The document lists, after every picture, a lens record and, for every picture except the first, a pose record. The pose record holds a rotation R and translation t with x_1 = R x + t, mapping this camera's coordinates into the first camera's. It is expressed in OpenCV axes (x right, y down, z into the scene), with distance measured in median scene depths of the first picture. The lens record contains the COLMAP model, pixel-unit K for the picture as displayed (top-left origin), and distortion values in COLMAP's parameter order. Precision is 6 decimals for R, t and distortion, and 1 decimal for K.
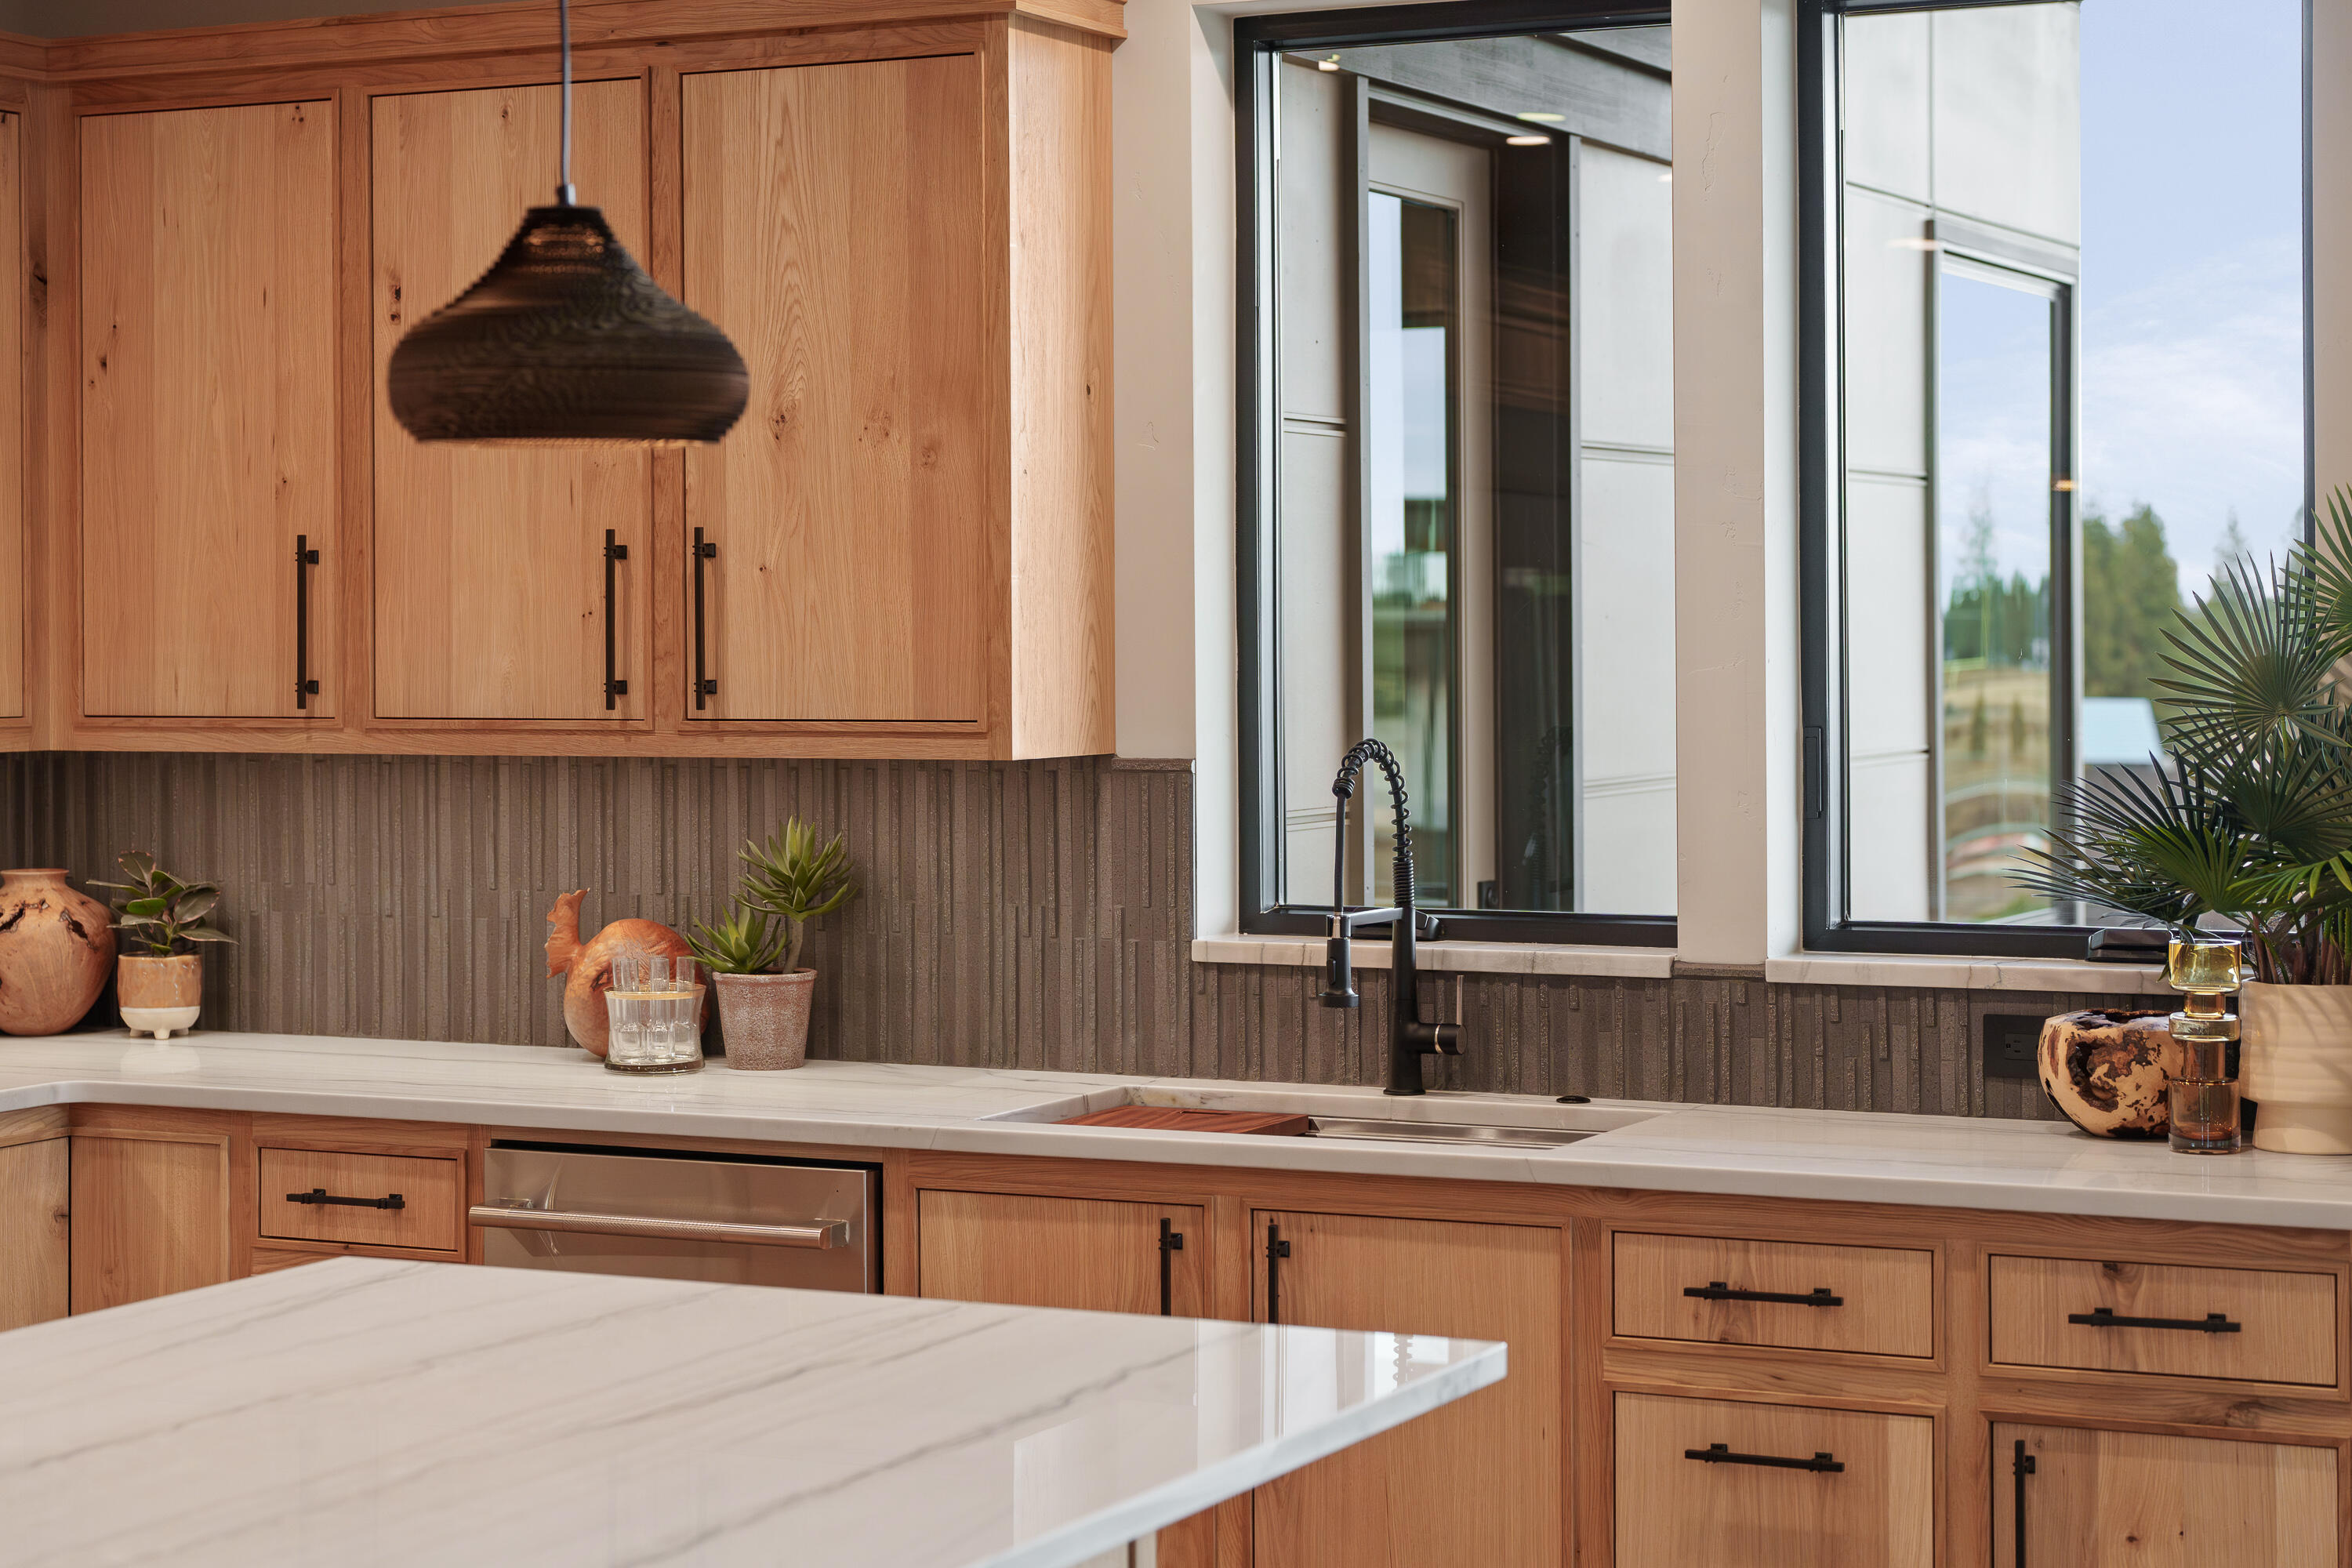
lens RADIAL K [[4314.4, 0, 1135.0], [0, 4314.4, 594.9], [0, 0, 1]] dist [0.062656, 0.000000]
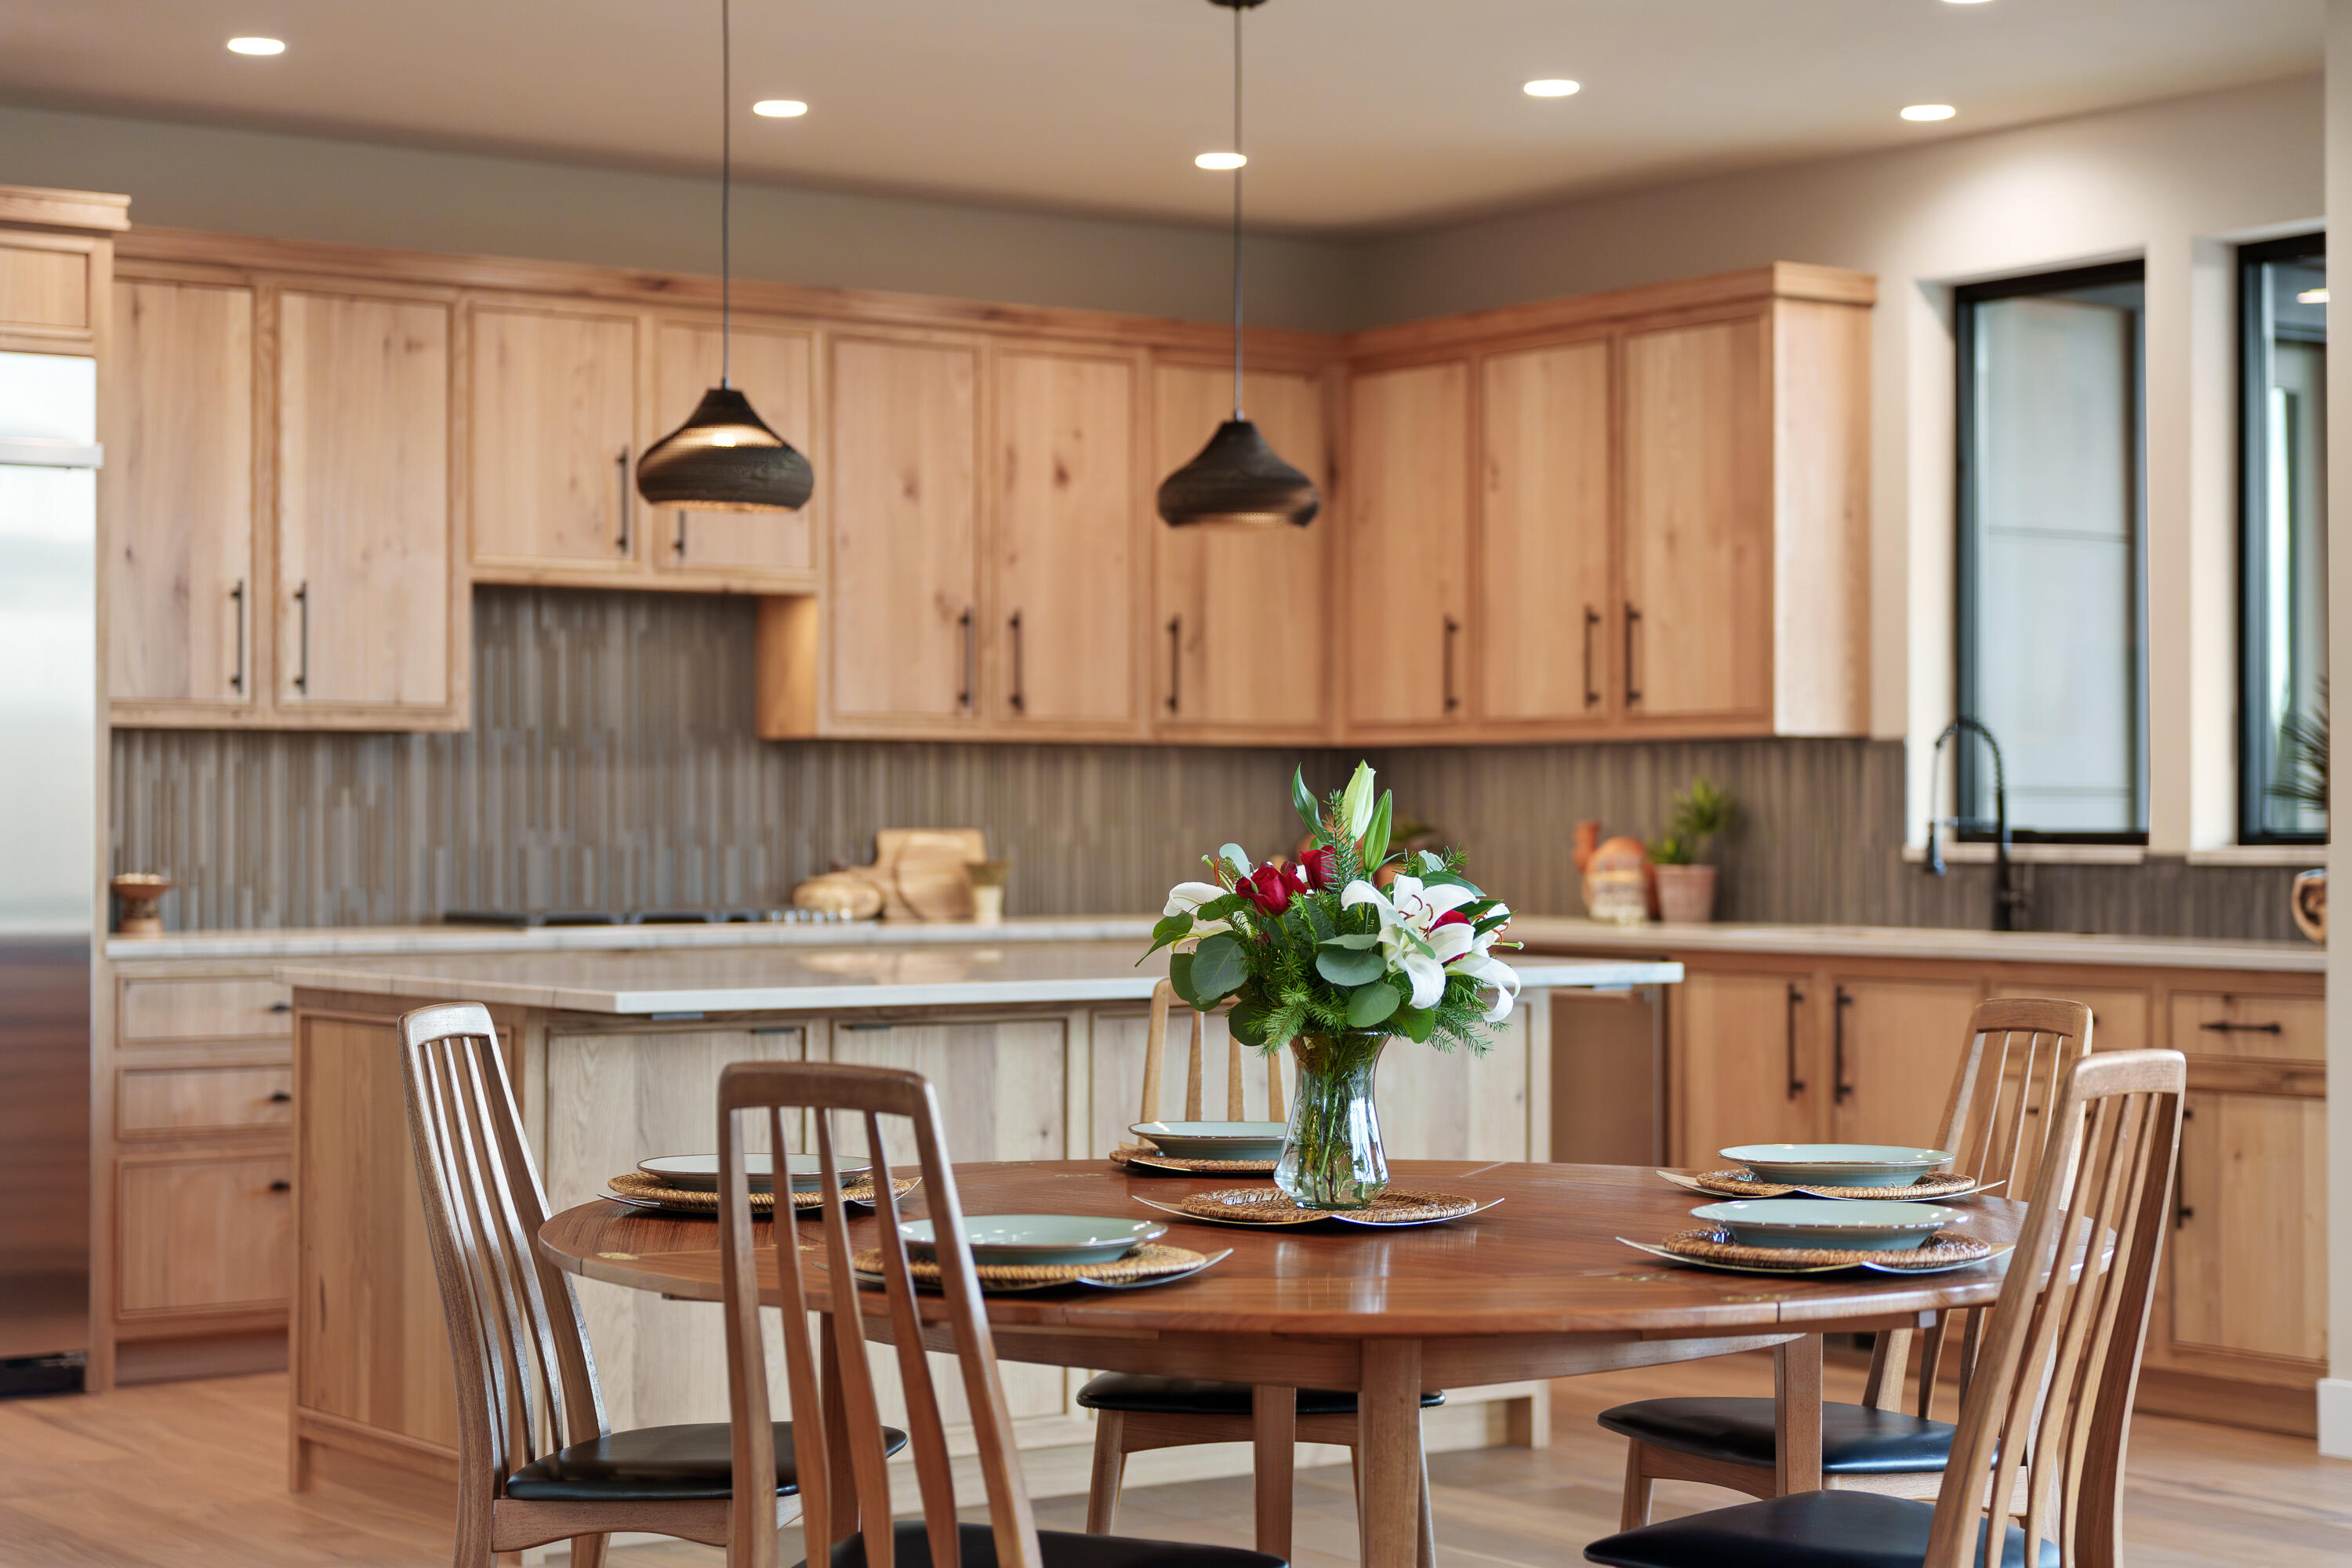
lens RADIAL K [[4031.8, 0, 1178.1], [0, 4031.8, 787.3], [0, 0, 1]] dist [0.007932, 0.000000]
pose [[0.884048, 0.003441, -0.467383, 0.486432], [-0.004141, 0.999991, -0.000471, 0.059043], [0.467377, 0.002352, 0.884055, -0.493581]]
